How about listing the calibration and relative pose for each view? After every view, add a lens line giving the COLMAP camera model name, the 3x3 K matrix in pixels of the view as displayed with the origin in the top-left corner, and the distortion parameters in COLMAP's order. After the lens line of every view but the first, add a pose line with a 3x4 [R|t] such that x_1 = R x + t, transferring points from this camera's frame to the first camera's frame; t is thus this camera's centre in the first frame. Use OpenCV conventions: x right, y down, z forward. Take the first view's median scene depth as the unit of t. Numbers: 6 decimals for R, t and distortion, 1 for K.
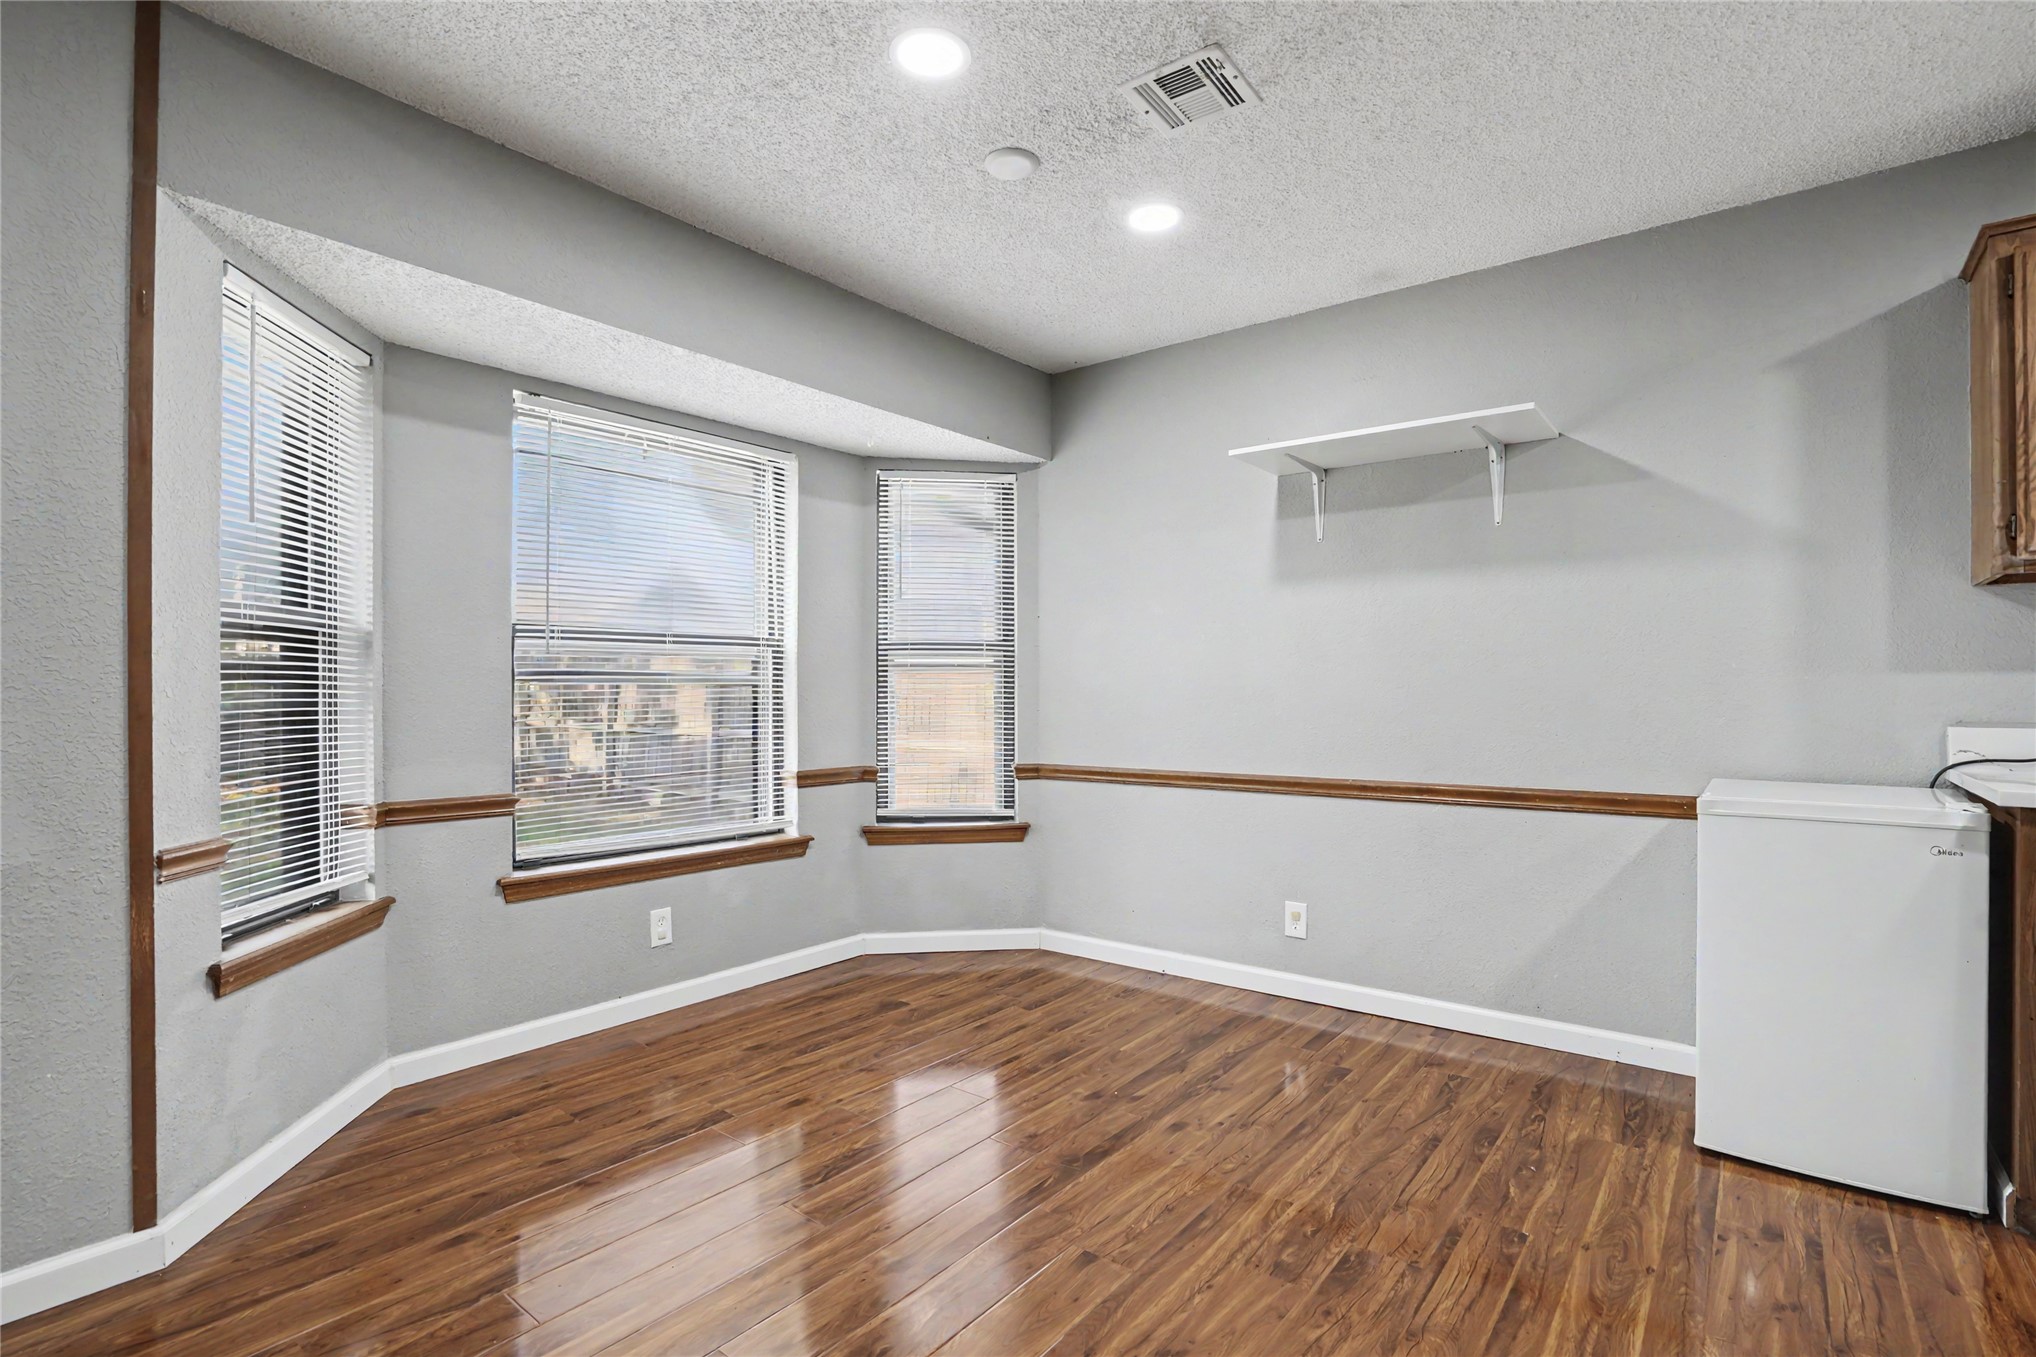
lens RADIAL K [[979.5, 0, 1021.4], [0, 979.5, 692.9], [0, 0, 1]] dist [-0.055976, 0.021756]
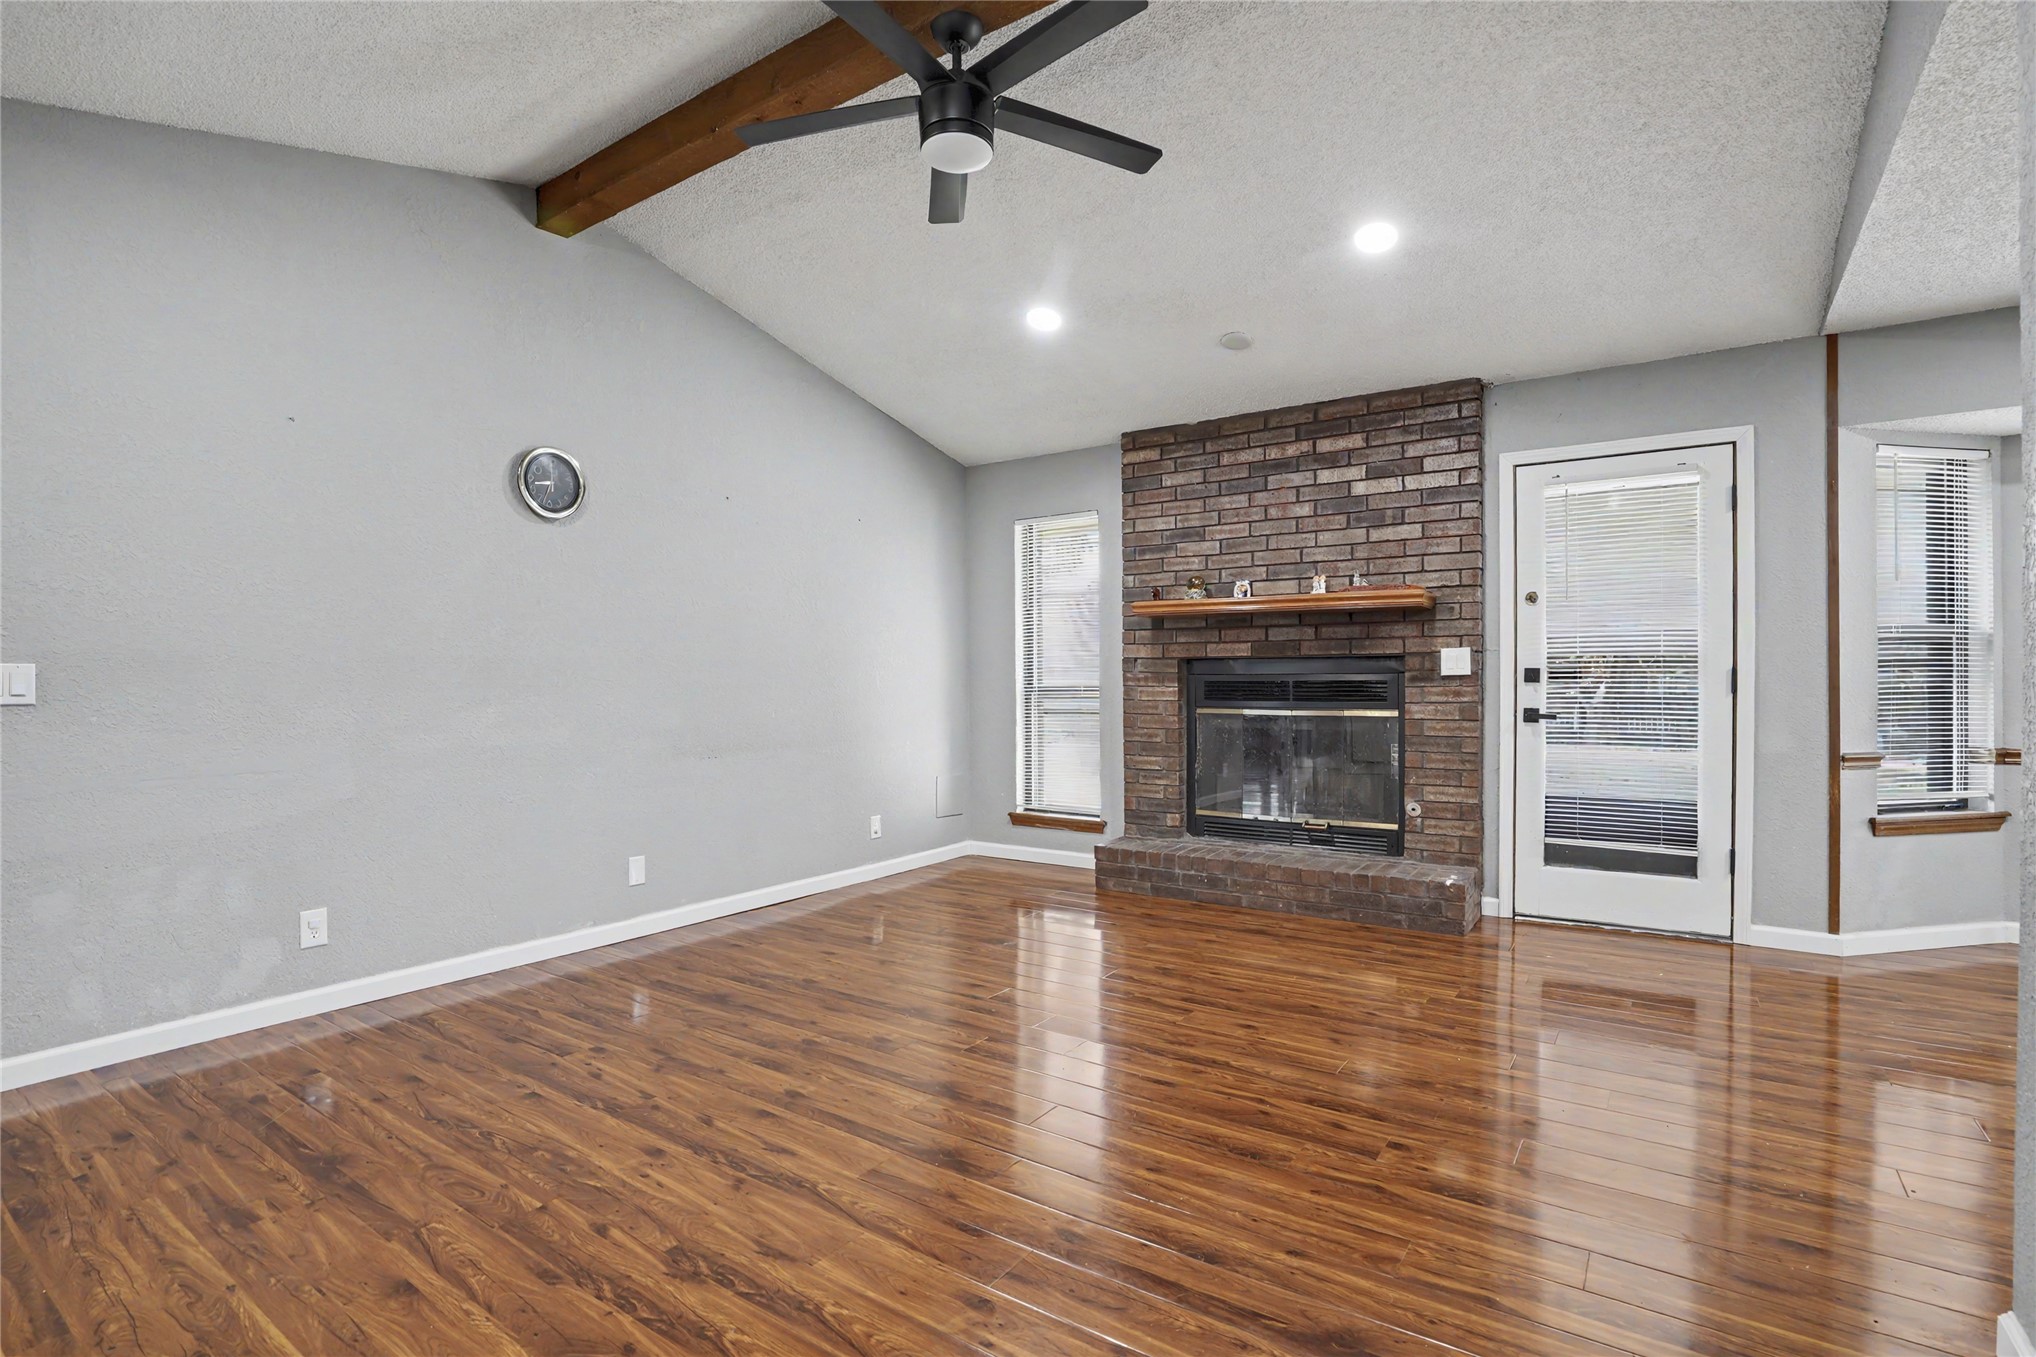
lens RADIAL K [[979.5, 0, 1009.0], [0, 979.5, 695.2], [0, 0, 1]] dist [-0.055976, 0.021756]
pose [[0.052347, 0.012858, -0.998546, 0.562392], [0.009555, 0.999865, 0.013376, -0.001654], [0.998583, -0.010241, 0.052217, -0.483827]]
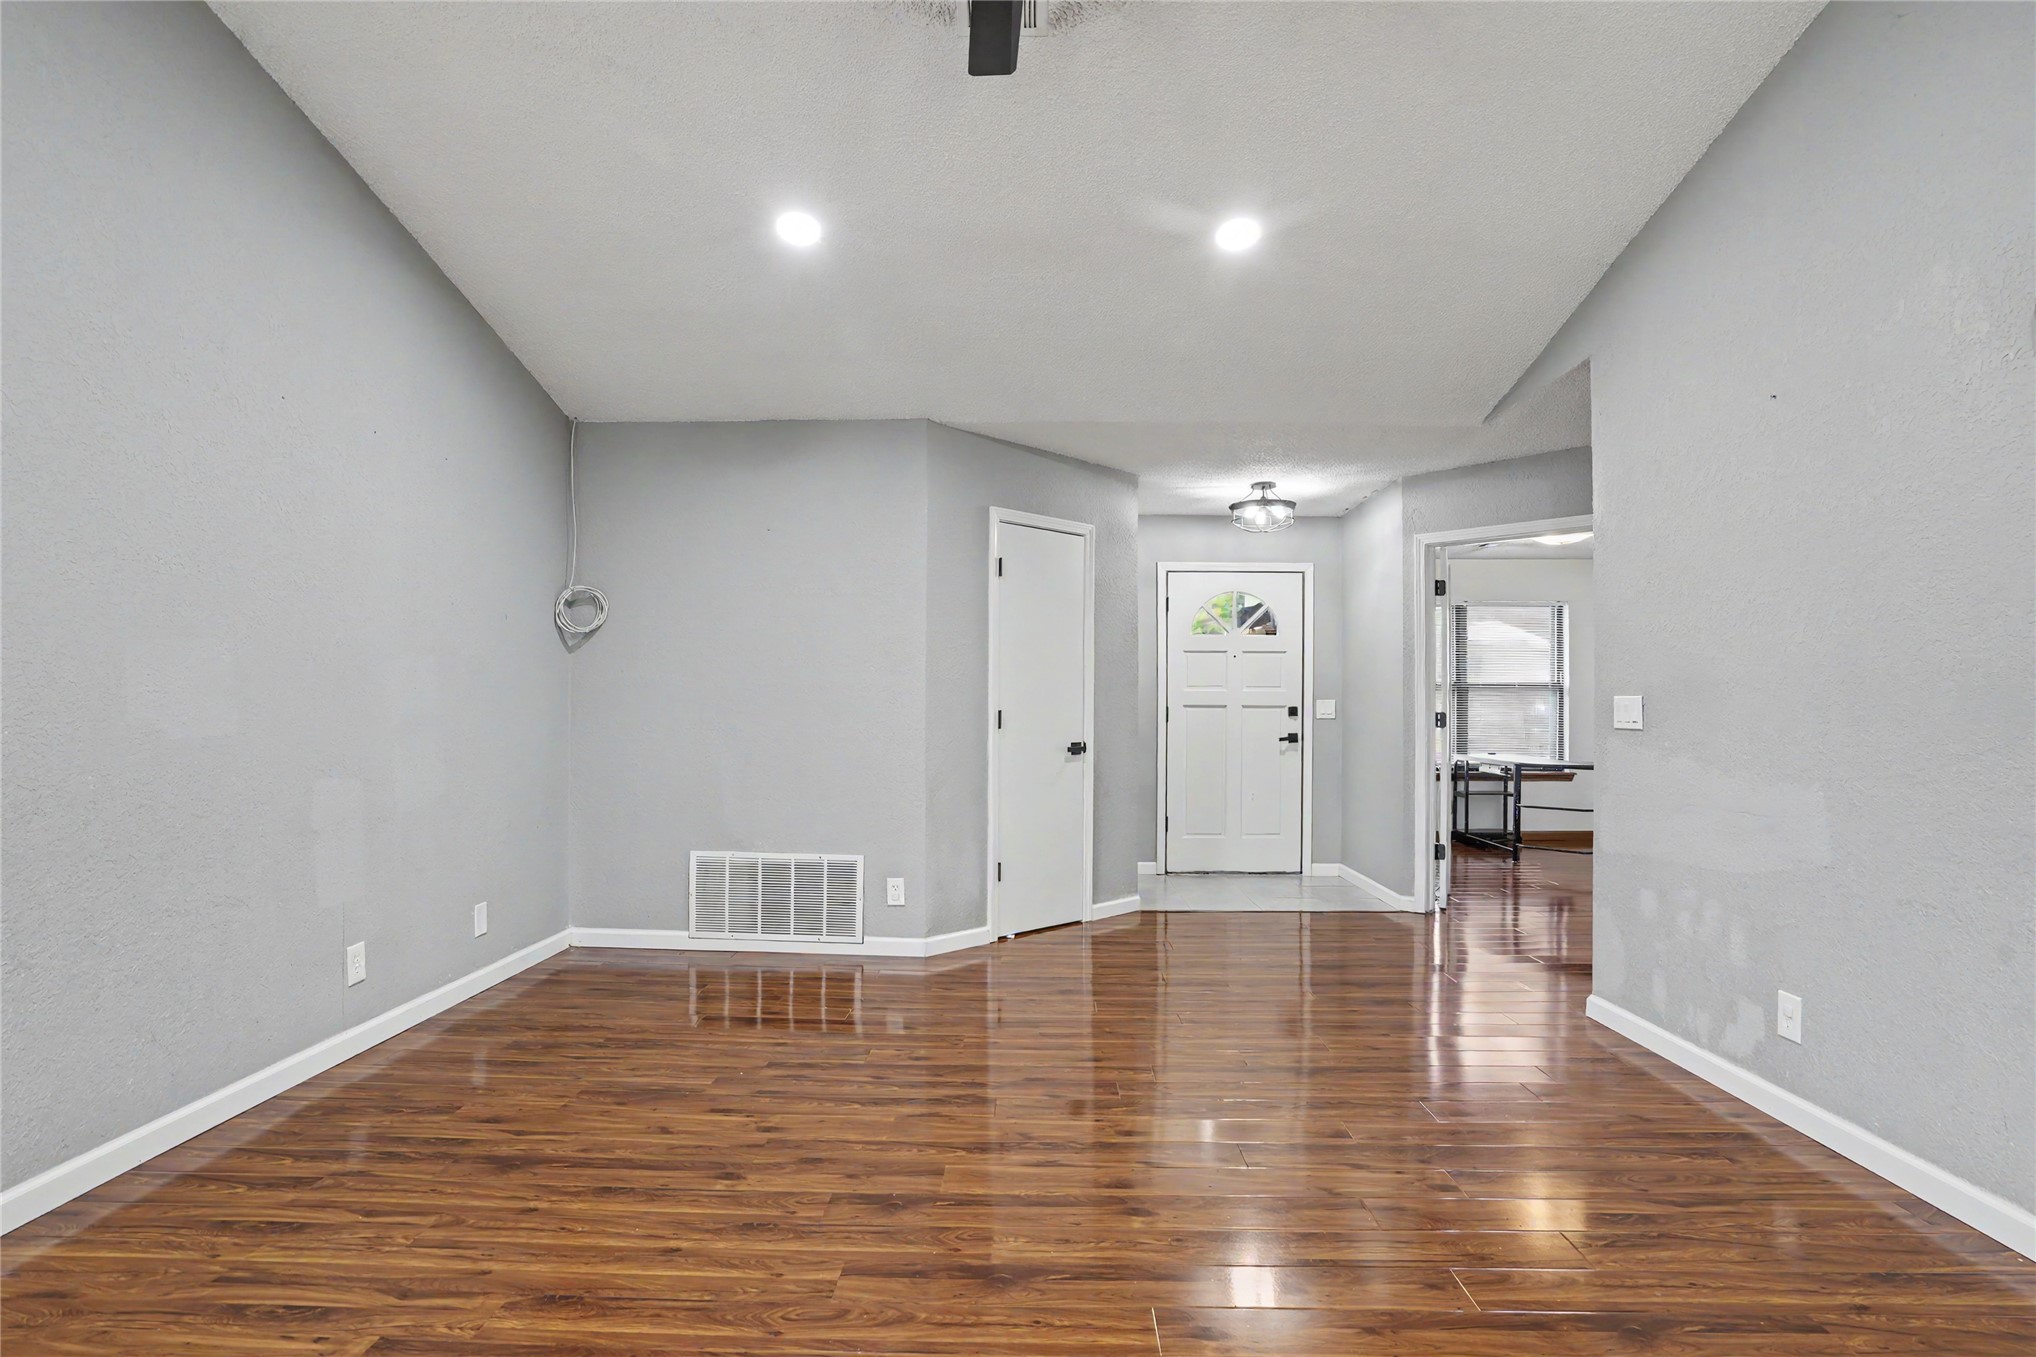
lens RADIAL K [[979.5, 0, 1002.3], [0, 979.5, 736.9], [0, 0, 1]] dist [-0.055976, 0.021756]
pose [[-0.593854, -0.016922, 0.804395, -0.679977], [-0.004385, 0.999832, 0.017796, 0.002804], [-0.804561, 0.007041, -0.593828, -0.167718]]
